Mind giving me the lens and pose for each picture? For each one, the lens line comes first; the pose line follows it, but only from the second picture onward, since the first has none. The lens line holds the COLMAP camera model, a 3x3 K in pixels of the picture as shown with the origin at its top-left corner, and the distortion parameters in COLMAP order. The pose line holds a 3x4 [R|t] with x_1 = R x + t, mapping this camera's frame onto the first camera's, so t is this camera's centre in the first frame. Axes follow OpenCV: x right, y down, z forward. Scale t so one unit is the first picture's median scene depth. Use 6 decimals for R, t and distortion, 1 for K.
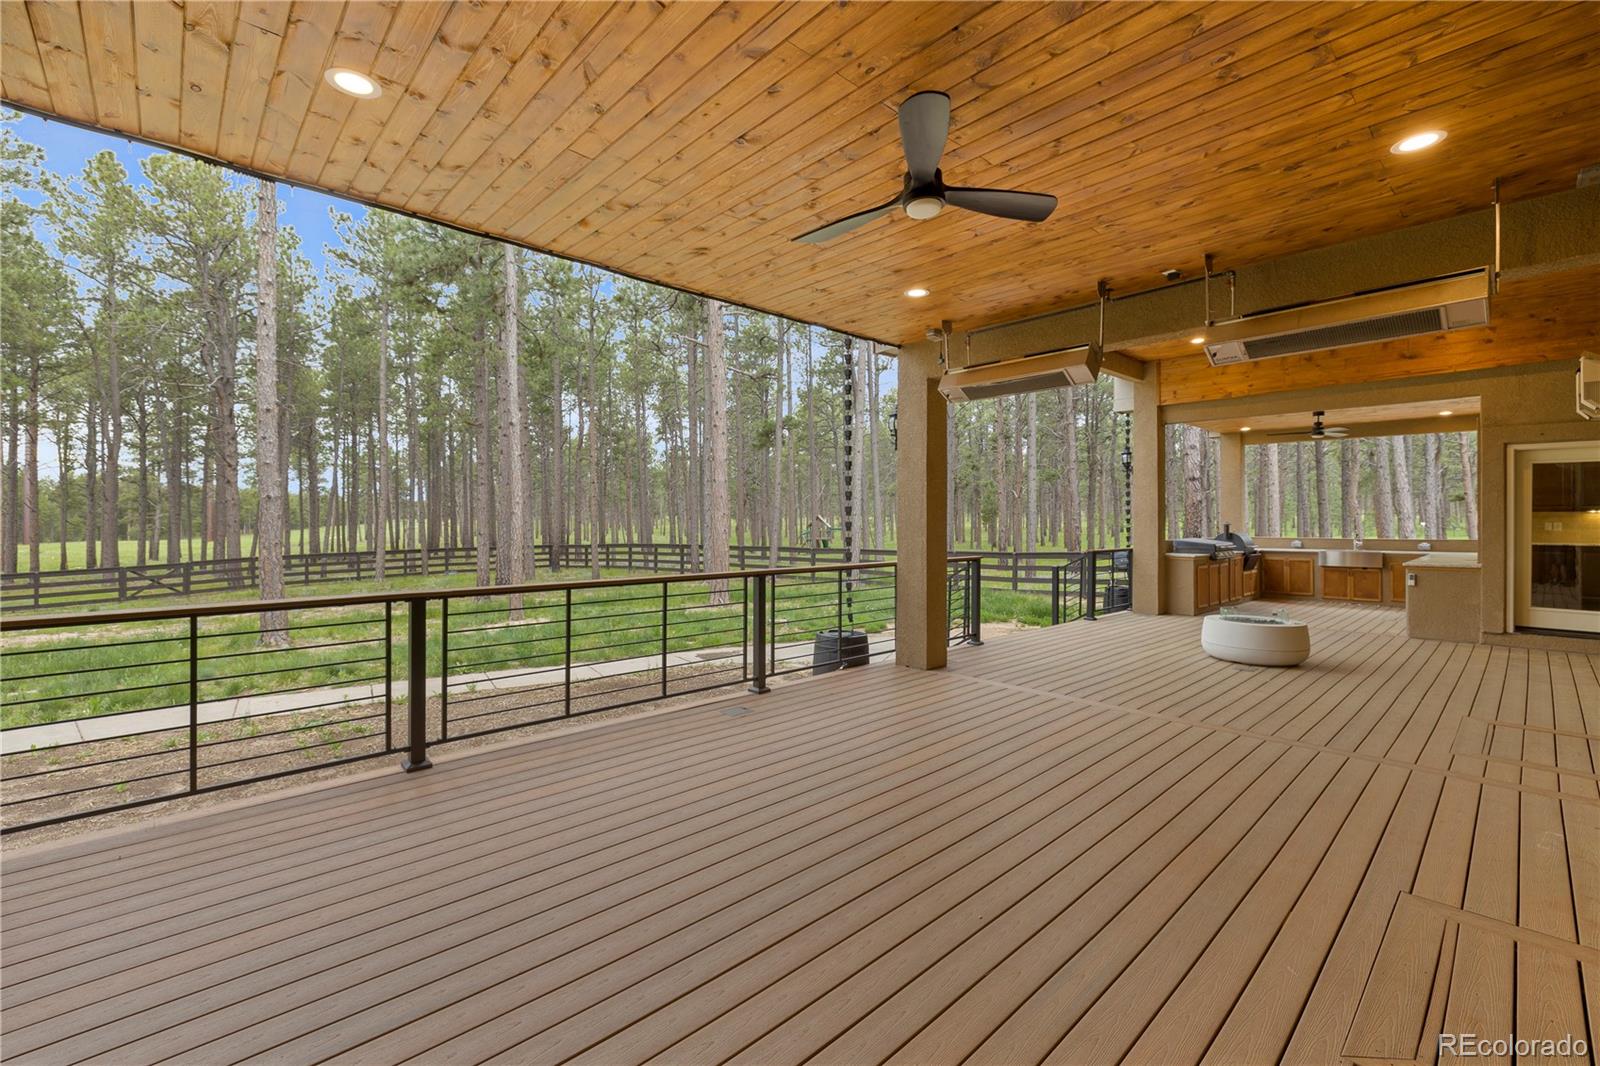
lens RADIAL K [[687.5, 0, 797.8], [0, 687.5, 531.8], [0, 0, 1]] dist [-0.000169, 0.000723]
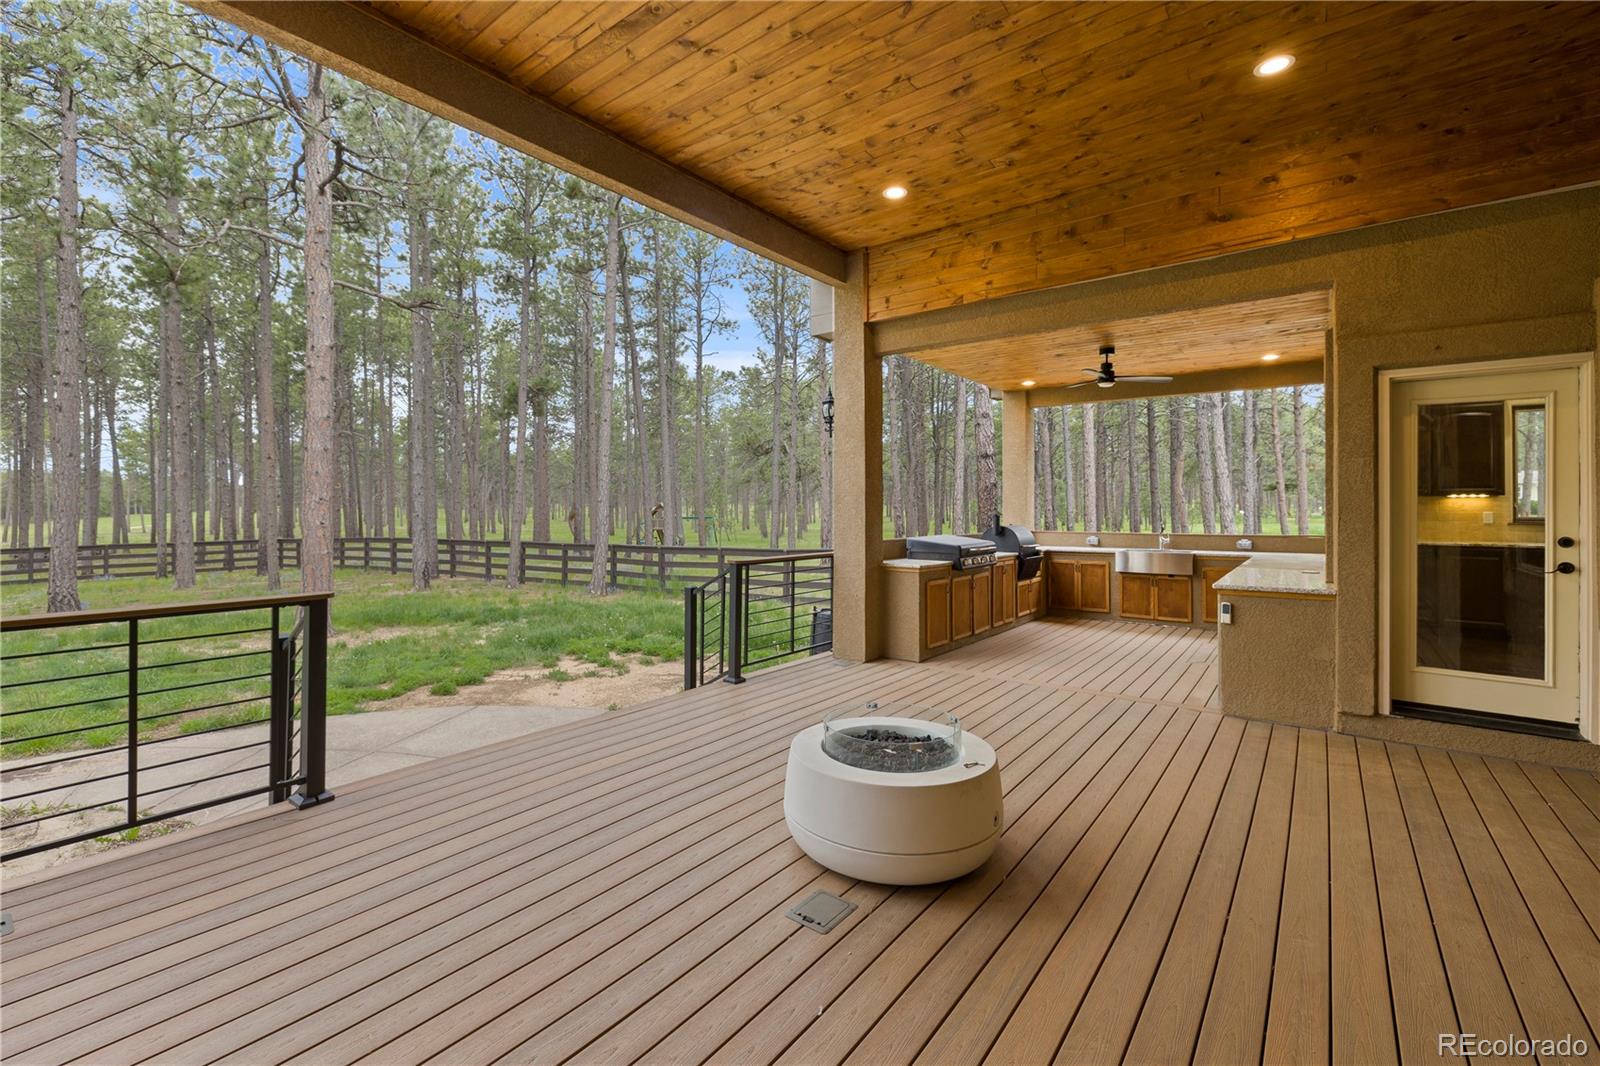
lens RADIAL K [[687.5, 0, 801.3], [0, 687.5, 517.7], [0, 0, 1]] dist [-0.000169, 0.000723]
pose [[0.985853, -0.000842, 0.167612, 0.353789], [0.001347, 0.999995, -0.002897, -0.006253], [-0.167609, 0.003082, 0.985849, 0.390966]]
